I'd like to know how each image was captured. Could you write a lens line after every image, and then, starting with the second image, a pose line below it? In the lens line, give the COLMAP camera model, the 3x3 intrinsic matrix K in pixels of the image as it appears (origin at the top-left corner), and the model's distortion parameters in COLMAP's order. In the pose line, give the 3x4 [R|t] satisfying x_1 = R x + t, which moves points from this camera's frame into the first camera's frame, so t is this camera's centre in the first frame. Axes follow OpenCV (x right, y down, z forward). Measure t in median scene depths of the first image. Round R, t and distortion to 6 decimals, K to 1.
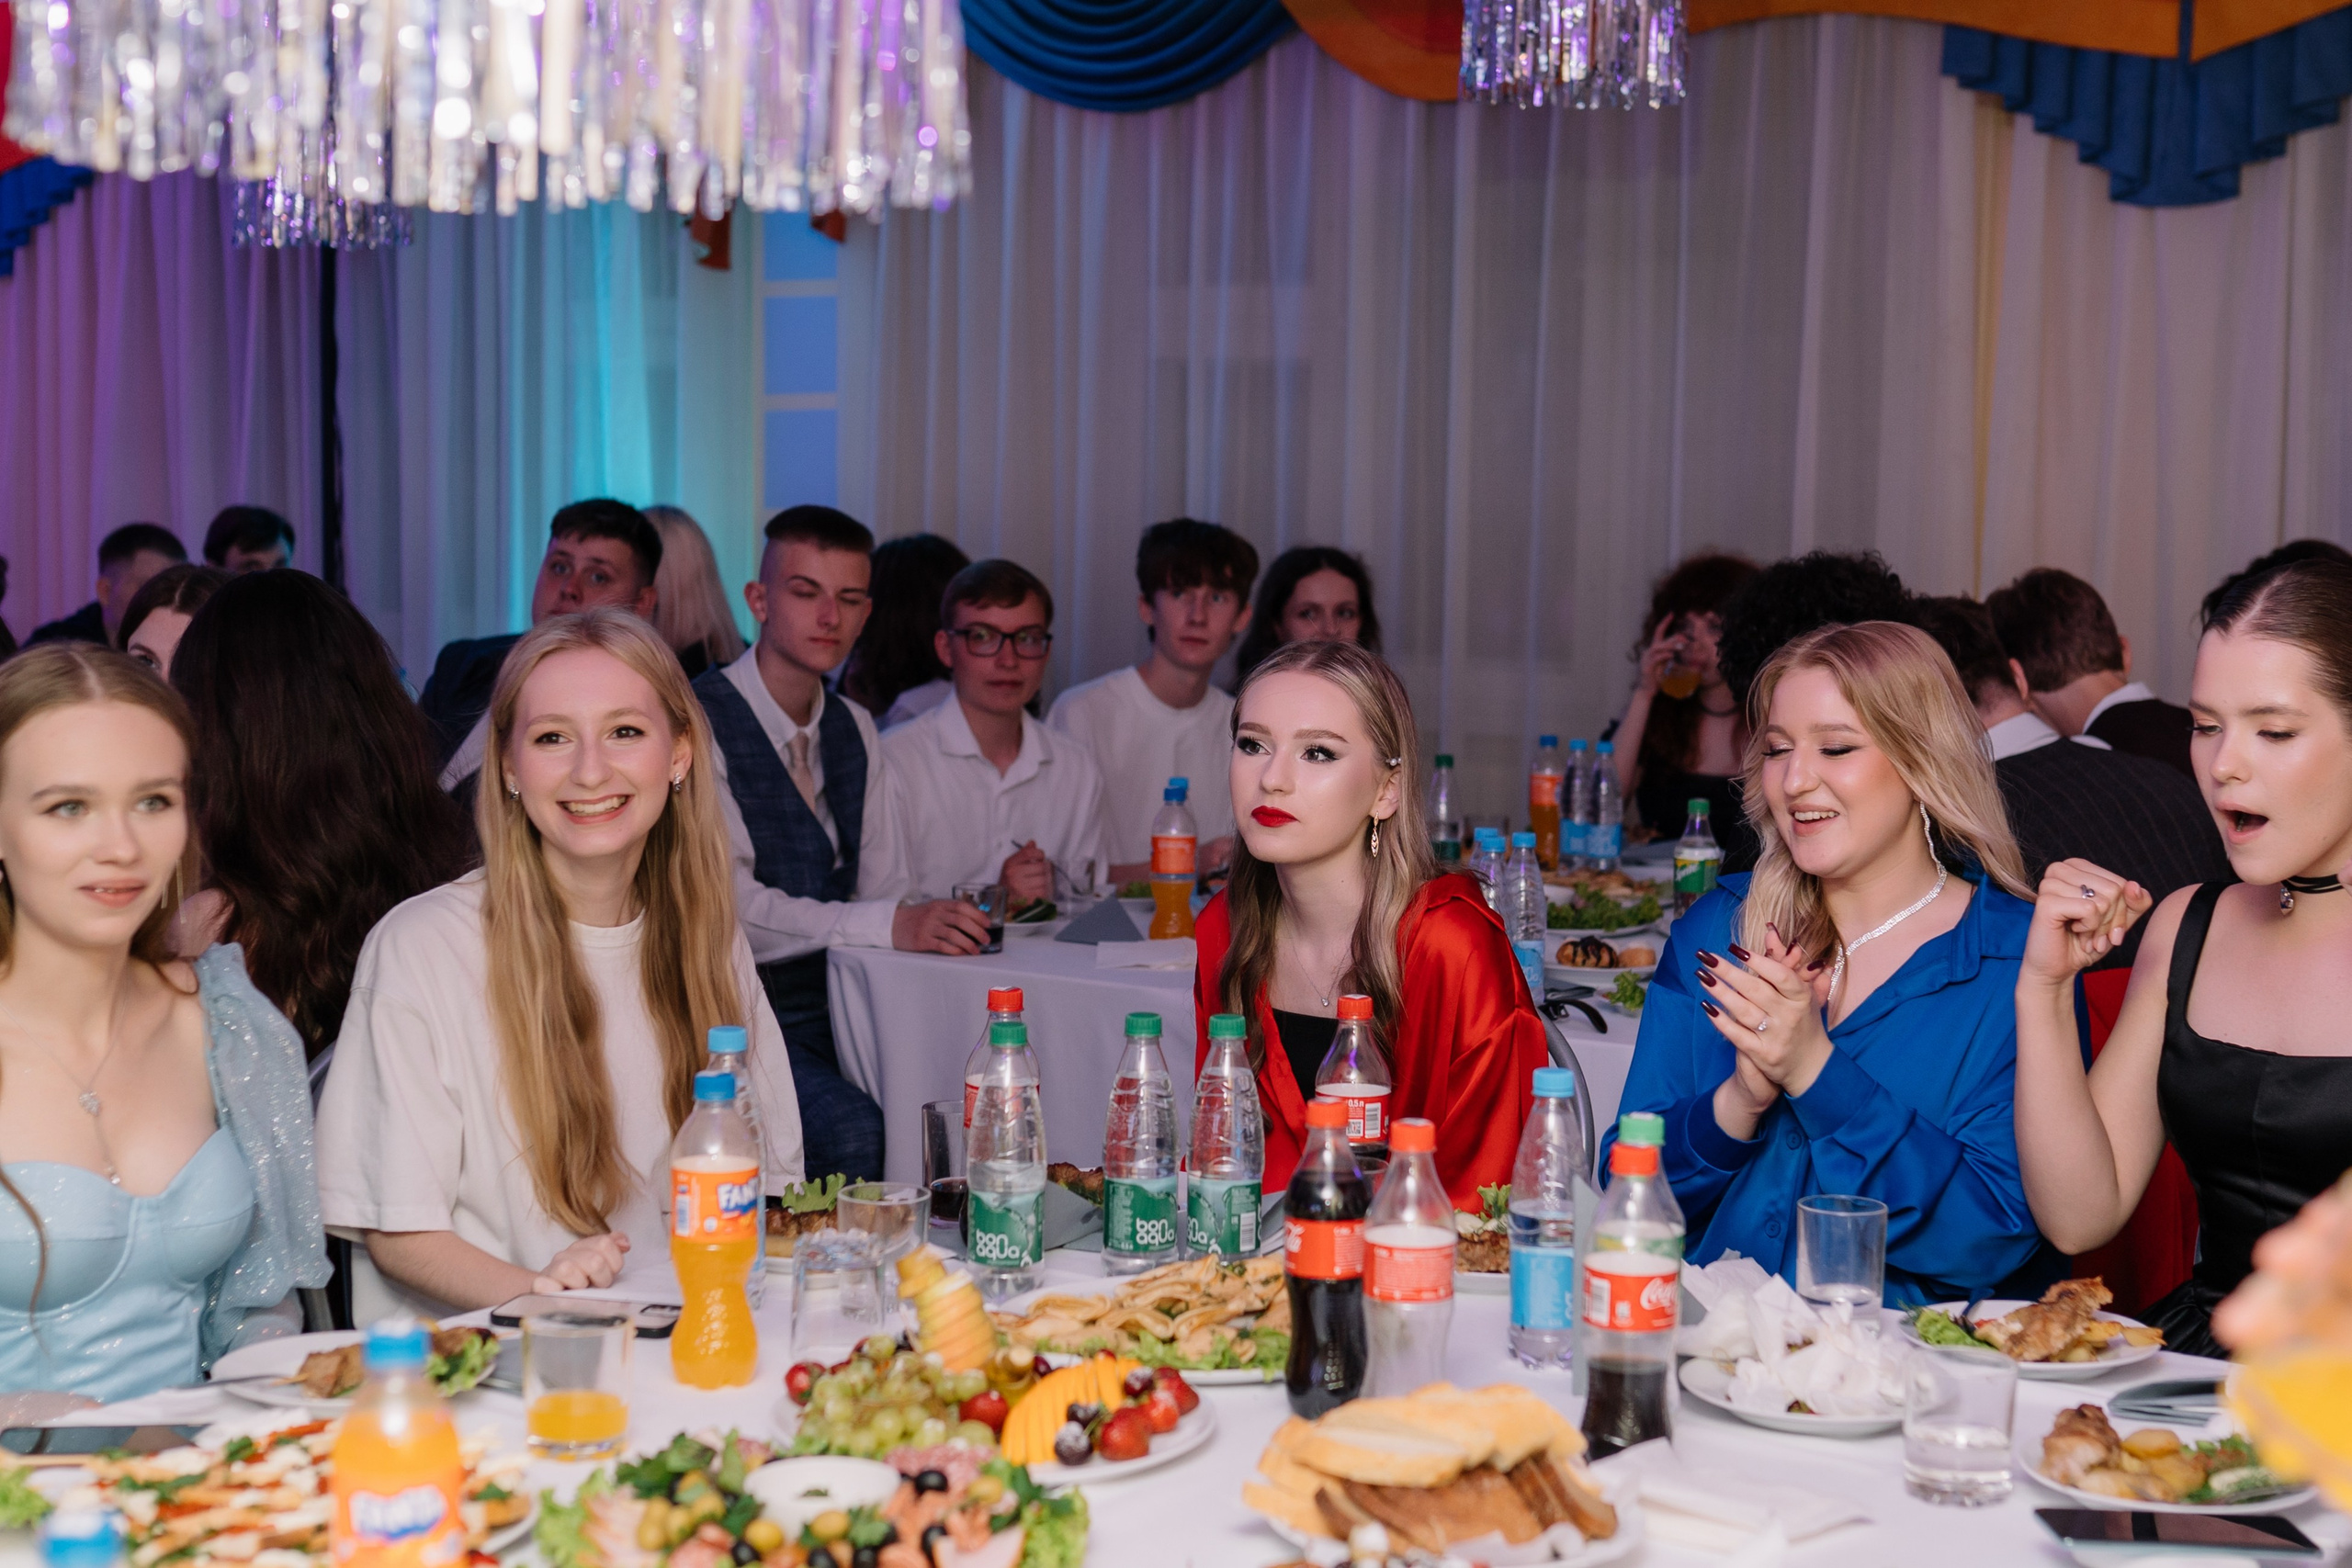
lens RADIAL K [[3476.4, 0, 1176.0], [0, 3476.4, 784.0], [0, 0, 1]] dist [-0.006235, 0.019740]
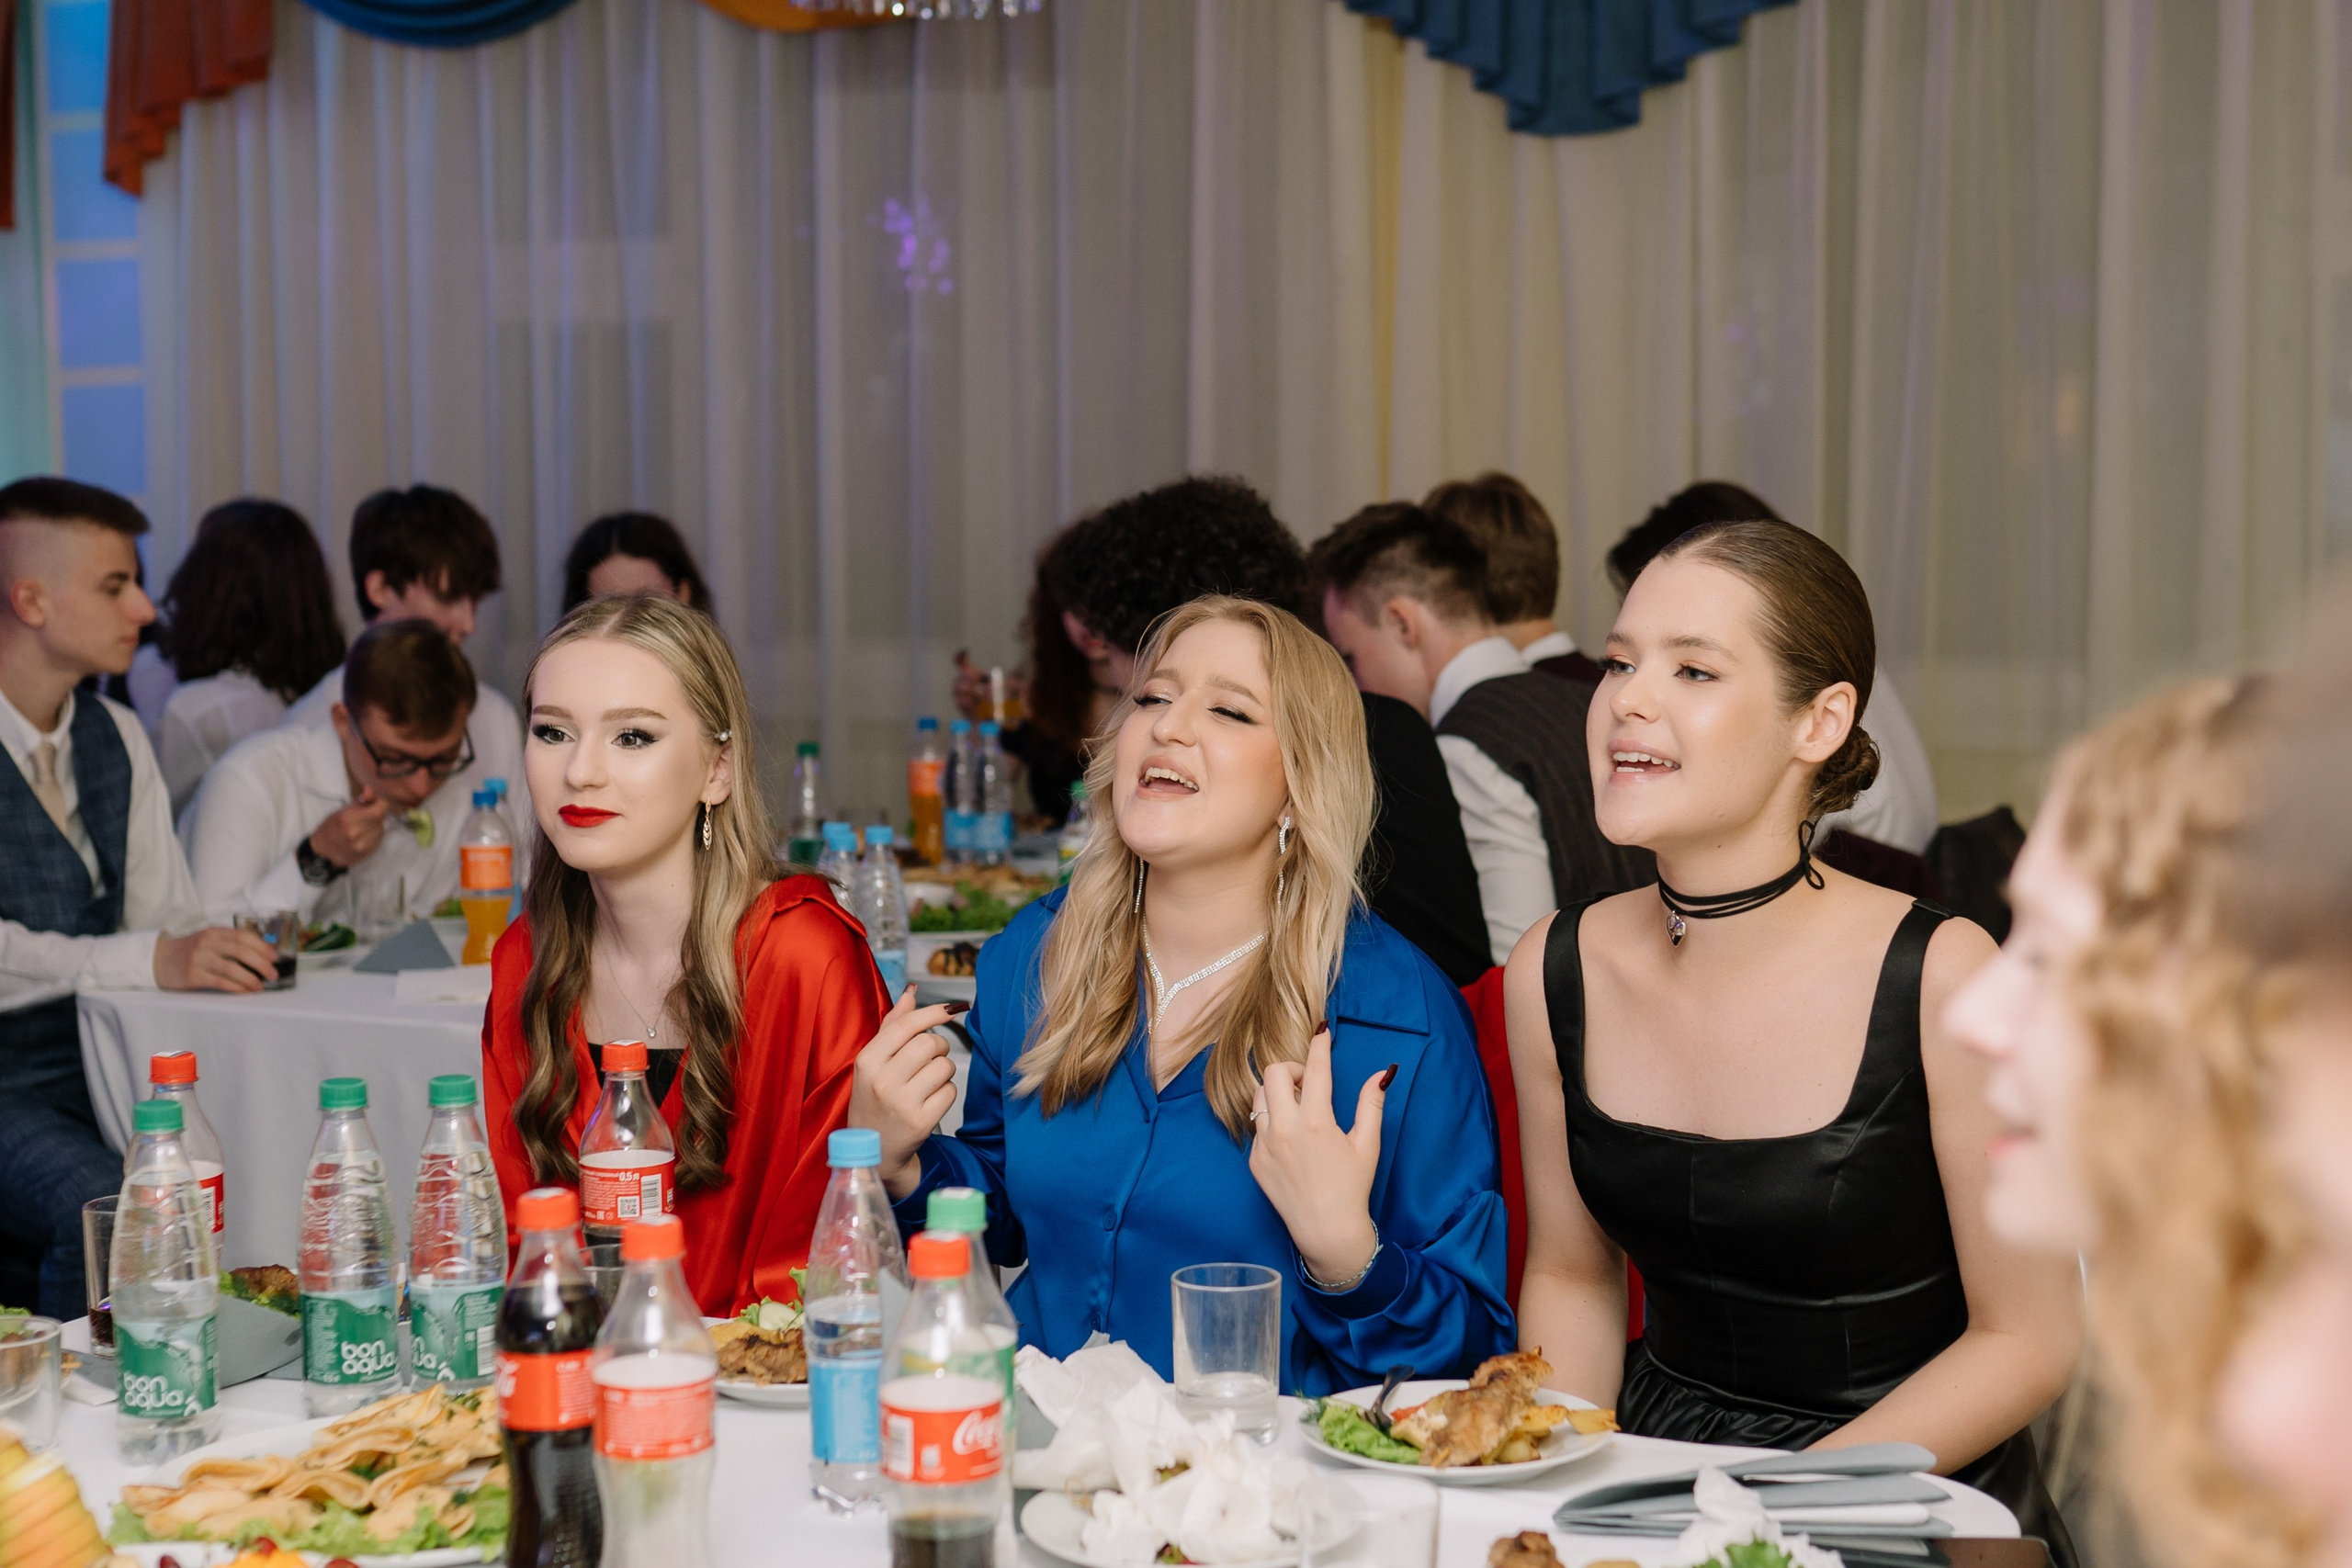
lens RADIAL K [[3476.4, 0, 1176.0], [0, 3476.4, 784.0], [0, 0, 1]] dist [-0.006235, 0.019740]
pose [[0.986468, -0.035580, 0.160044, 0.053073], [0.035218, 0.999367, 0.005097, 0.001975], [-0.160124, 0.000609, 0.987097, 0.196996]]
